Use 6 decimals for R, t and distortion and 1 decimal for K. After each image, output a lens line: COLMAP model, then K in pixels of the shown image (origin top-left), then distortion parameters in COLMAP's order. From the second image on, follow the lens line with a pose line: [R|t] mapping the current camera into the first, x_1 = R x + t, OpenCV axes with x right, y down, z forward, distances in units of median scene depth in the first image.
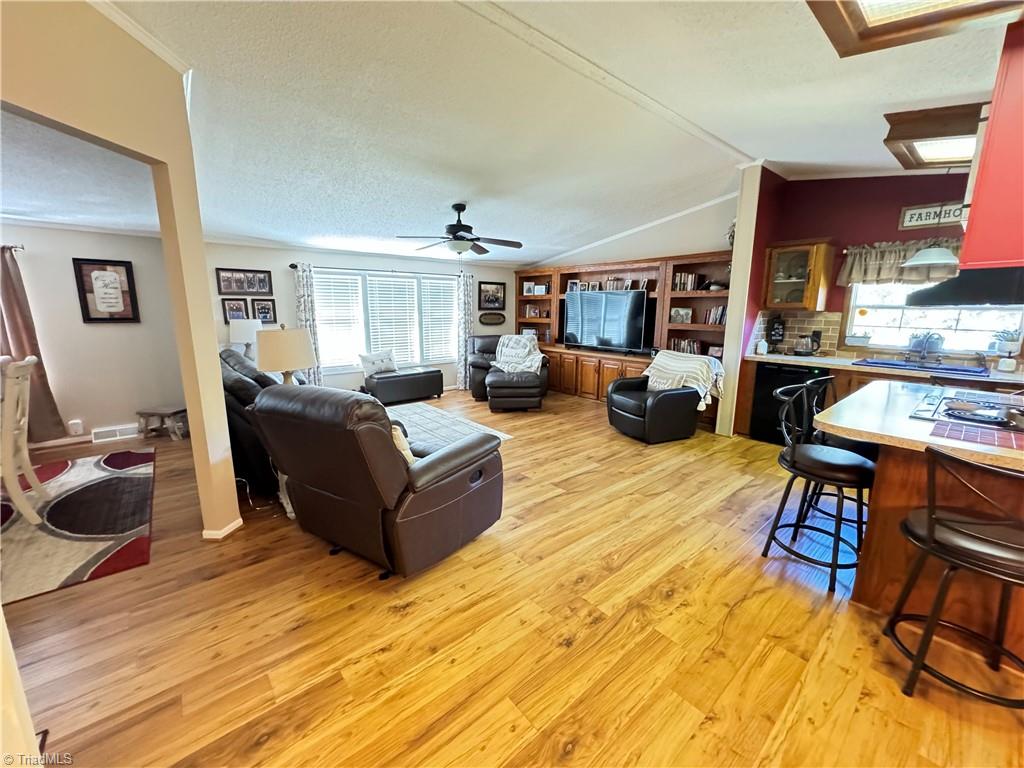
lens RADIAL K [[407.8, 0, 513.6], [0, 407.8, 380.9], [0, 0, 1]] dist [-0.003520, 0.000272]
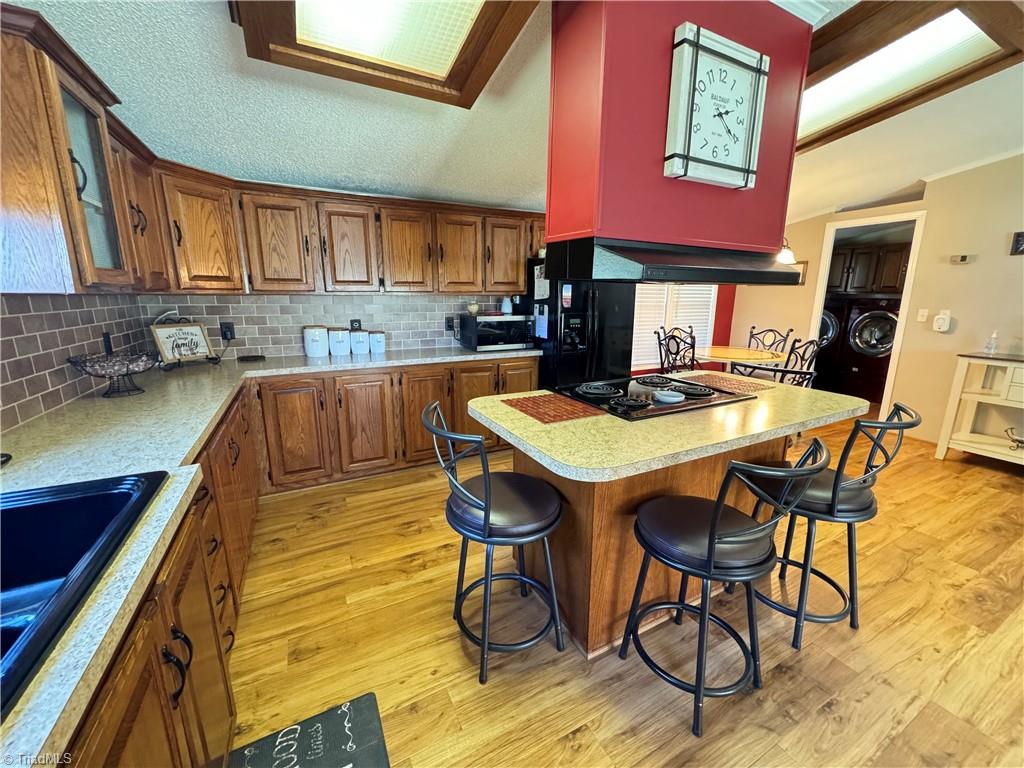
lens RADIAL K [[407.8, 0, 509.5], [0, 407.8, 382.8], [0, 0, 1]] dist [-0.003520, 0.000272]
pose [[-0.973570, -0.062731, 0.219605, 0.647244], [0.026652, 0.923763, 0.382036, -0.164716], [-0.226829, 0.377791, -0.897676, 0.969068]]
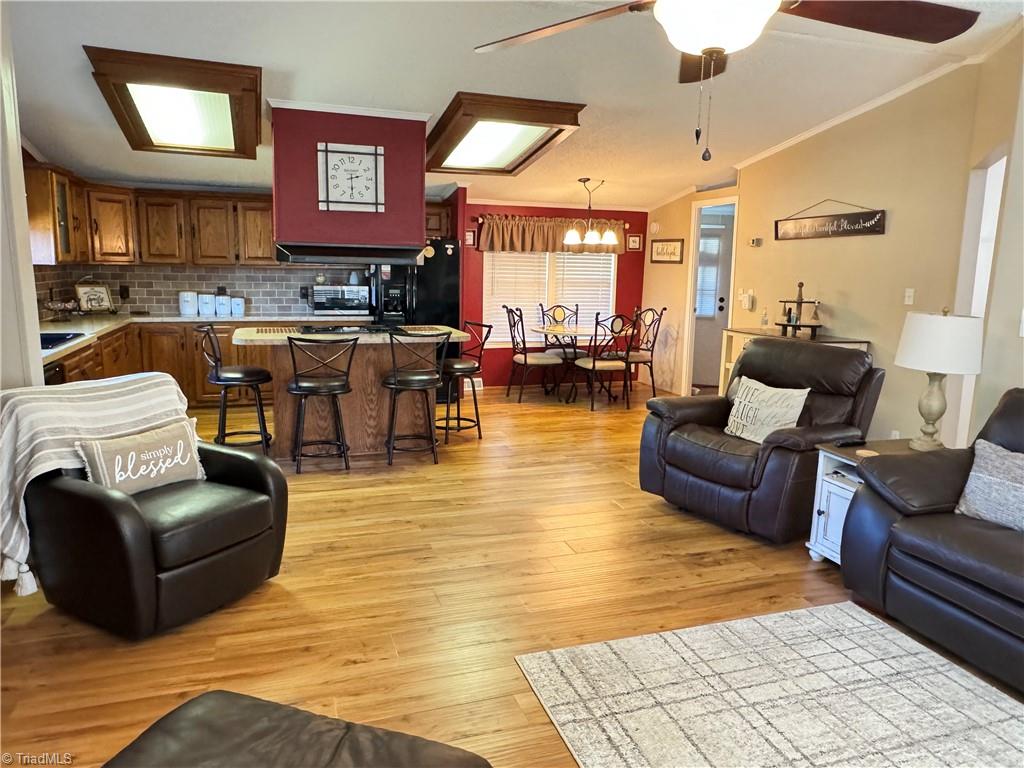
lens RADIAL K [[706.9, 0, 505.9], [0, 706.9, 380.5], [0, 0, 1]] dist [-0.005437, 0.003610]
pose [[-0.928892, -0.086458, 0.360117, -0.207290], [0.038134, 0.944872, 0.325210, -0.306260], [-0.368382, 0.315818, -0.874388, 1.631189]]
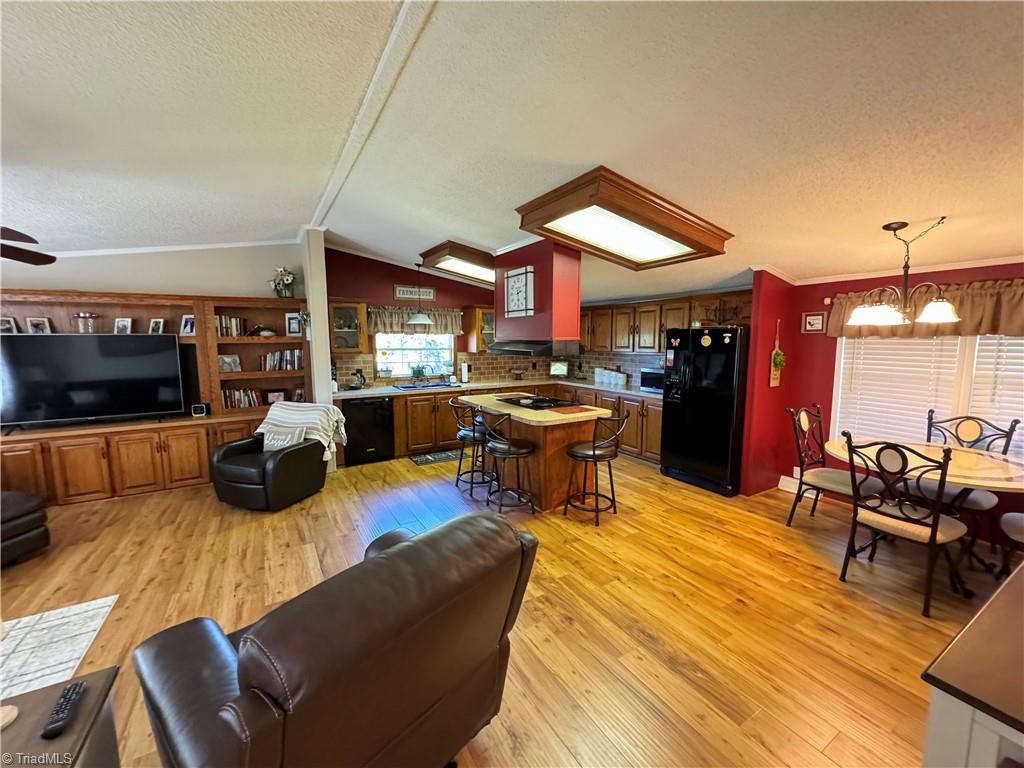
lens RADIAL K [[407.8, 0, 508.1], [0, 407.8, 384.8], [0, 0, 1]] dist [-0.003520, 0.000272]
pose [[0.170319, -0.121530, 0.977866, -0.484239], [0.181625, 0.979235, 0.090065, -0.117220], [-0.968506, 0.162265, 0.188856, 0.352573]]
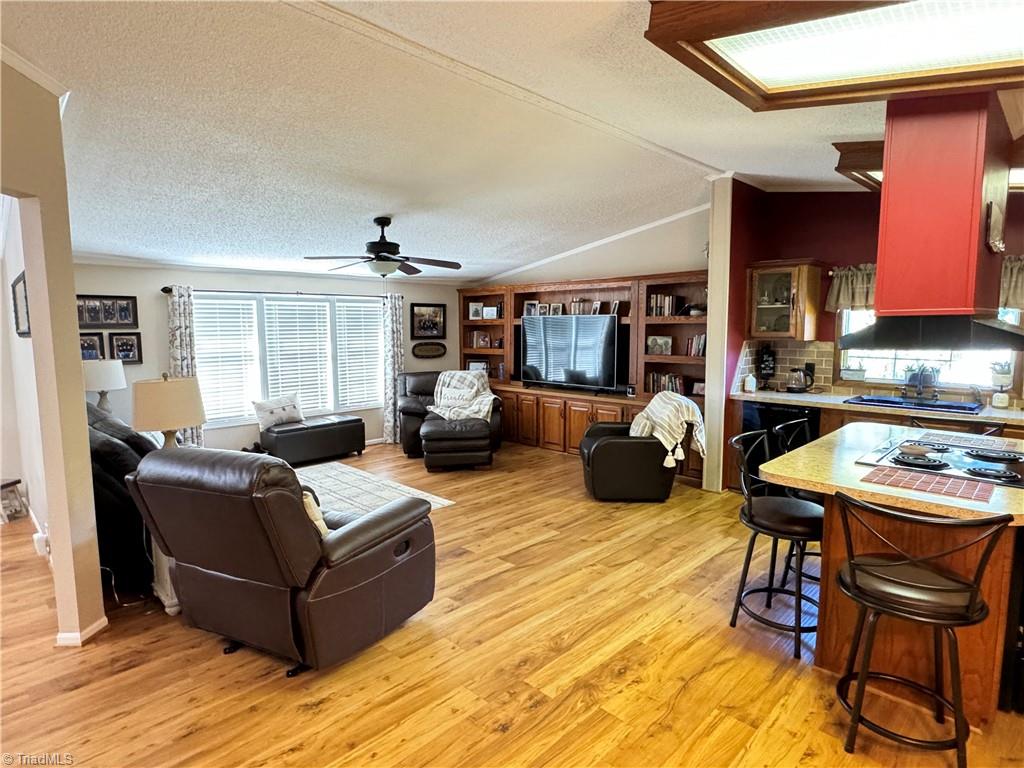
lens RADIAL K [[561.6, 0, 513.0], [0, 561.6, 380.4], [0, 0, 1]] dist [-0.005733, 0.002932]
pose [[0.996228, -0.019459, 0.084564, 0.027845], [0.026281, 0.996422, -0.080323, -0.009991], [-0.082698, 0.082243, 0.993175, -0.128140]]
